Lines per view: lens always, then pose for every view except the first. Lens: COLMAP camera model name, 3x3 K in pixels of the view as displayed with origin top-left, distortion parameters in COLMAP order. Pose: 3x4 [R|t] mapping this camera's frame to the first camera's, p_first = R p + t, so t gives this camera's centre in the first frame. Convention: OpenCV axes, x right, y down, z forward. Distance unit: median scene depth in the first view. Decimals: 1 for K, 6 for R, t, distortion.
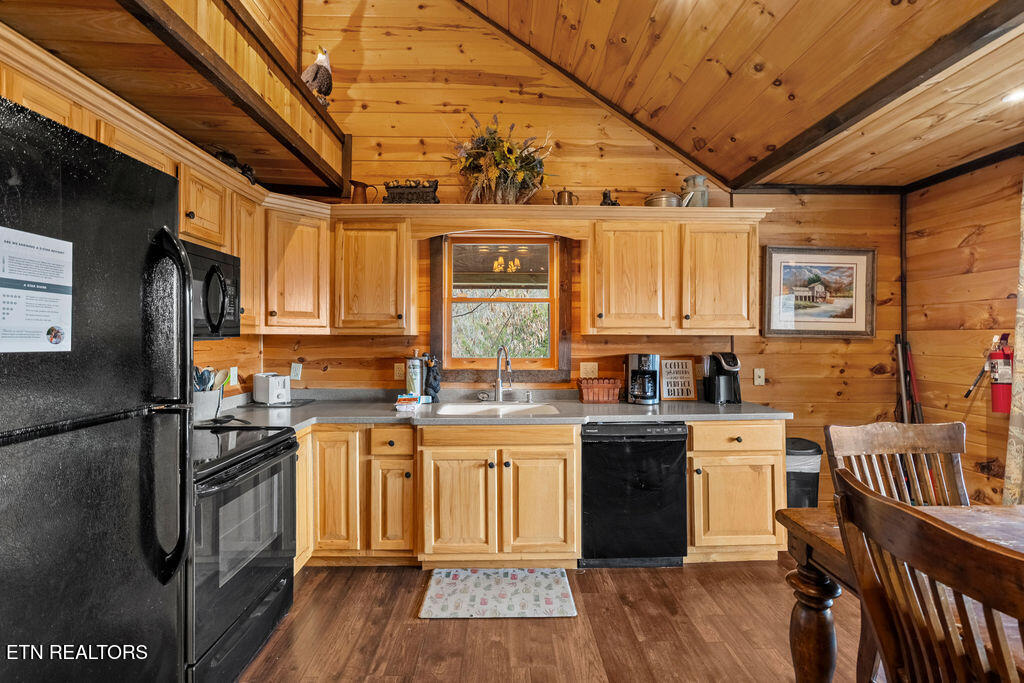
lens RADIAL K [[449.1, 0, 509.8], [0, 449.1, 338.6], [0, 0, 1]] dist [-0.005391, 0.000029]
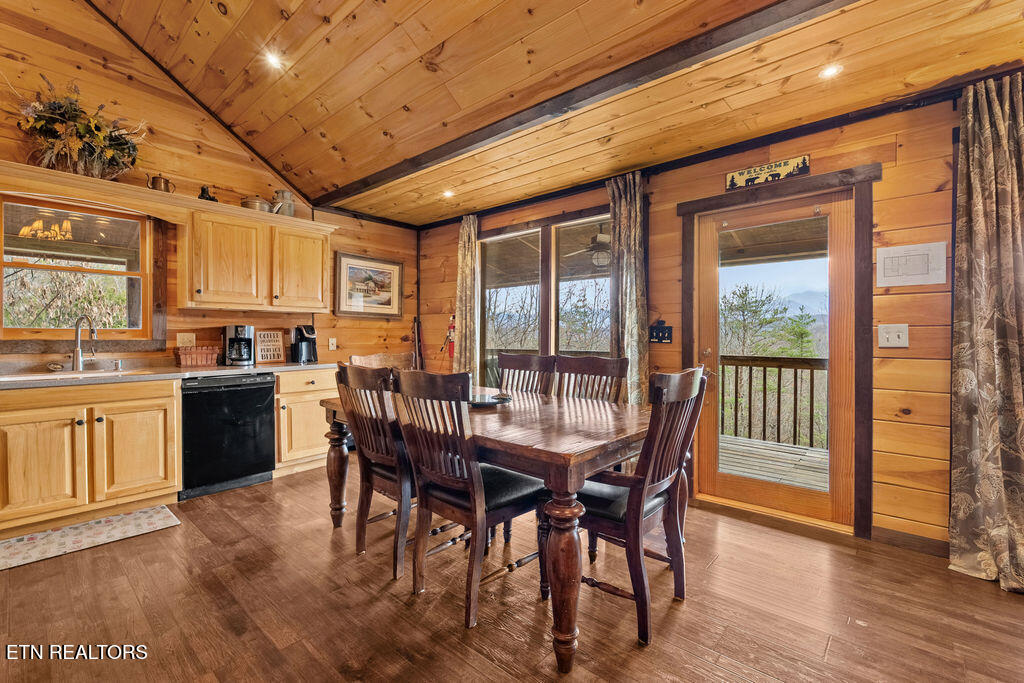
lens RADIAL K [[449.1, 0, 509.8], [0, 449.1, 338.6], [0, 0, 1]] dist [-0.005391, 0.000029]
pose [[0.680382, -0.004381, 0.732844, -0.101565], [-0.003317, 0.999953, 0.009058, 0.057074], [-0.732850, -0.008594, 0.680336, -0.386604]]
